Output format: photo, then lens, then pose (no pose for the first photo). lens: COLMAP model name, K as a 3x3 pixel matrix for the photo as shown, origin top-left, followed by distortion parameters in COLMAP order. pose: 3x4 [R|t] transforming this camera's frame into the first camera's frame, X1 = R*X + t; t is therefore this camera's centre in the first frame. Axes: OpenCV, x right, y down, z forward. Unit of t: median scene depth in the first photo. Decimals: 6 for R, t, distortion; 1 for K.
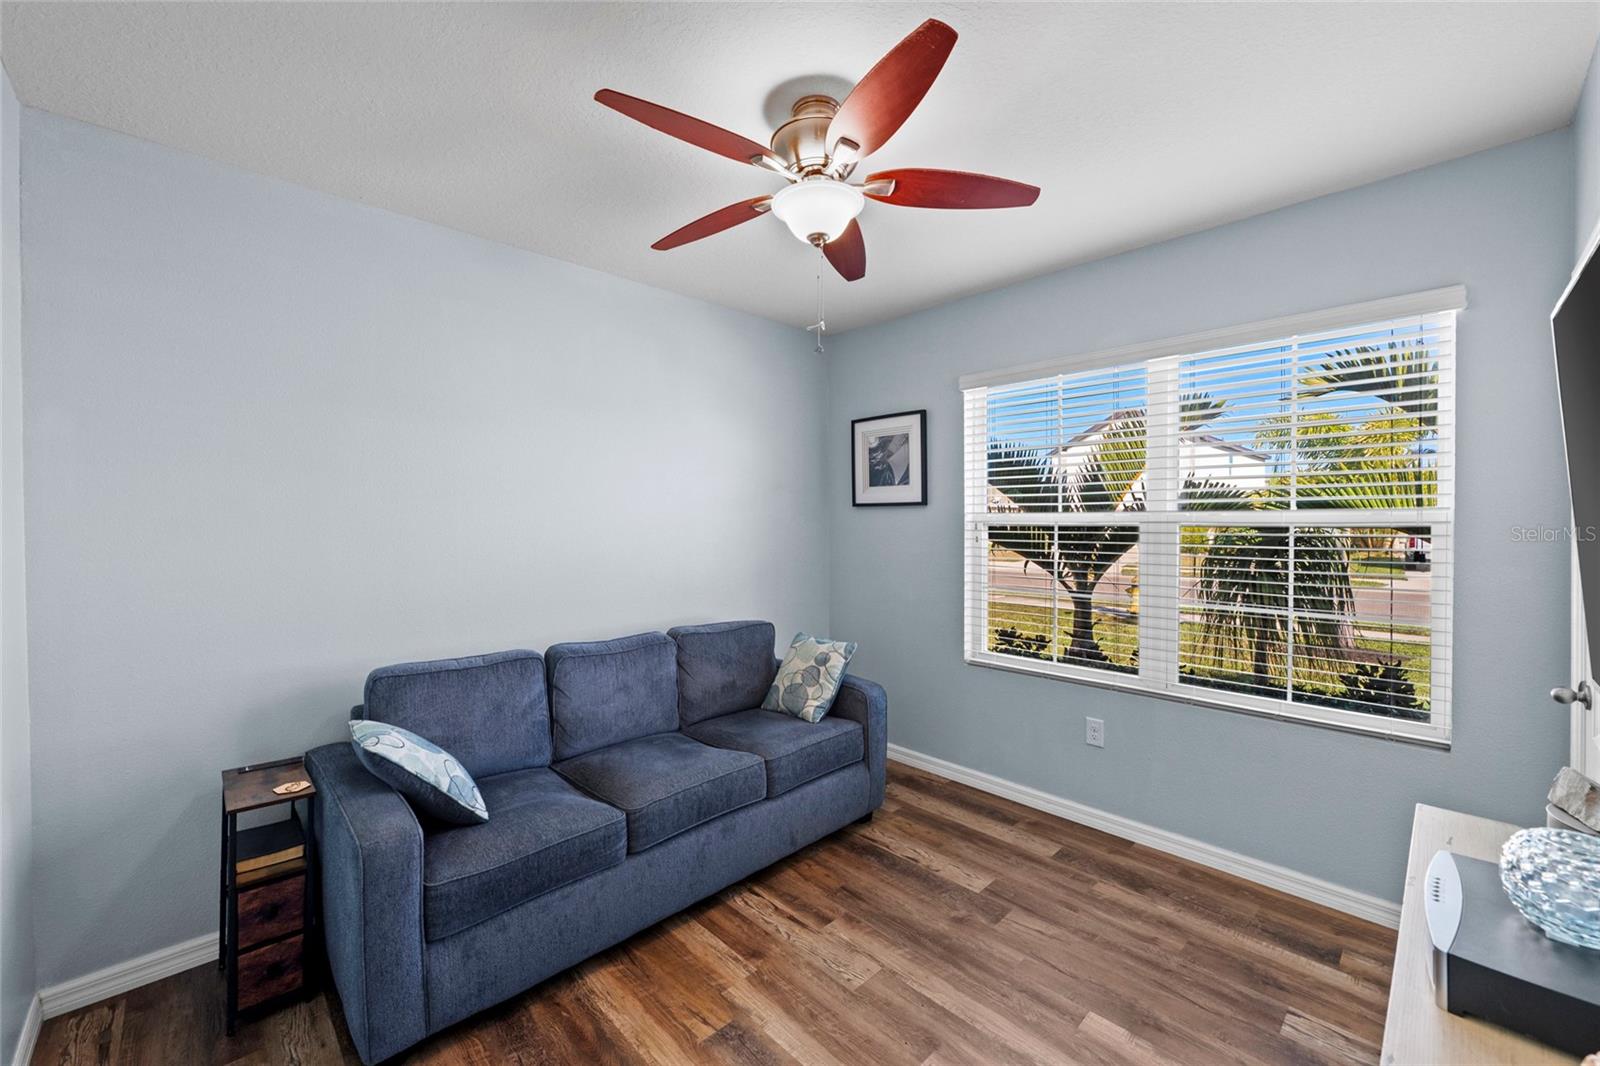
lens RADIAL K [[638.0, 0, 811.2], [0, 638.0, 534.2], [0, 0, 1]] dist [-0.006572, 0.000506]
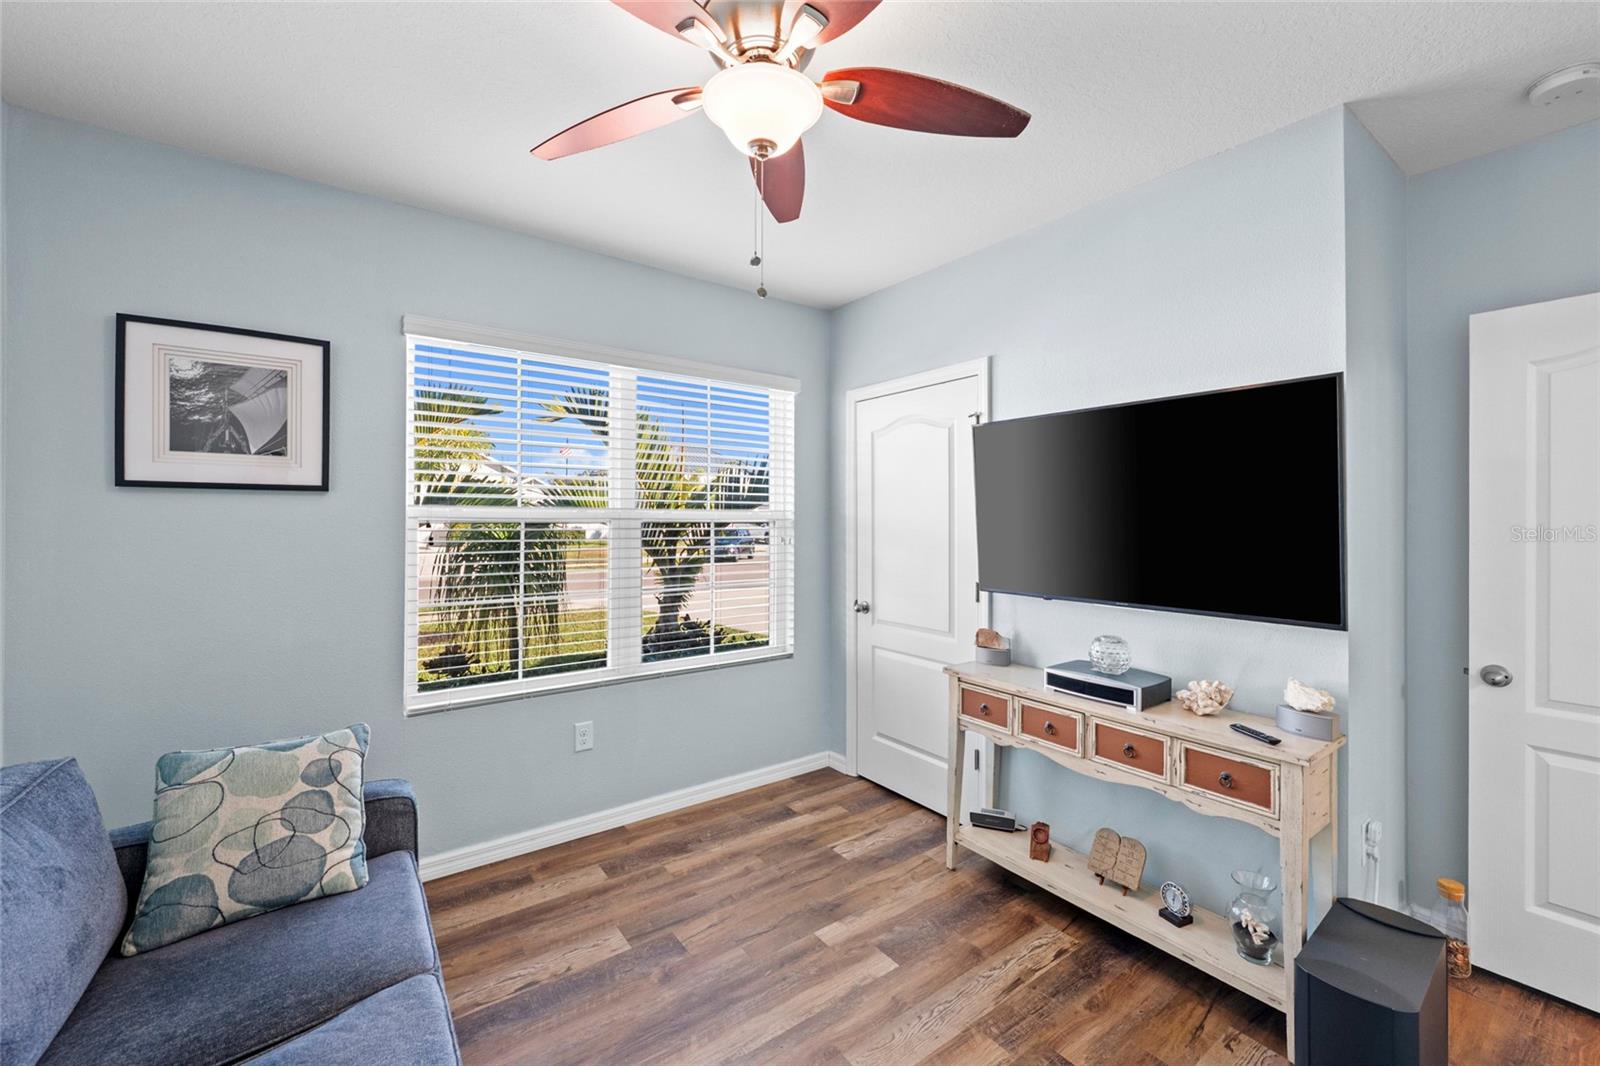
lens RADIAL K [[638.0, 0, 811.0], [0, 638.0, 517.2], [0, 0, 1]] dist [-0.006572, 0.000506]
pose [[0.139020, 0.002531, 0.990286, -0.469943], [0.015255, 0.999873, -0.004697, -0.010902], [-0.990172, 0.015760, 0.138964, 0.528695]]
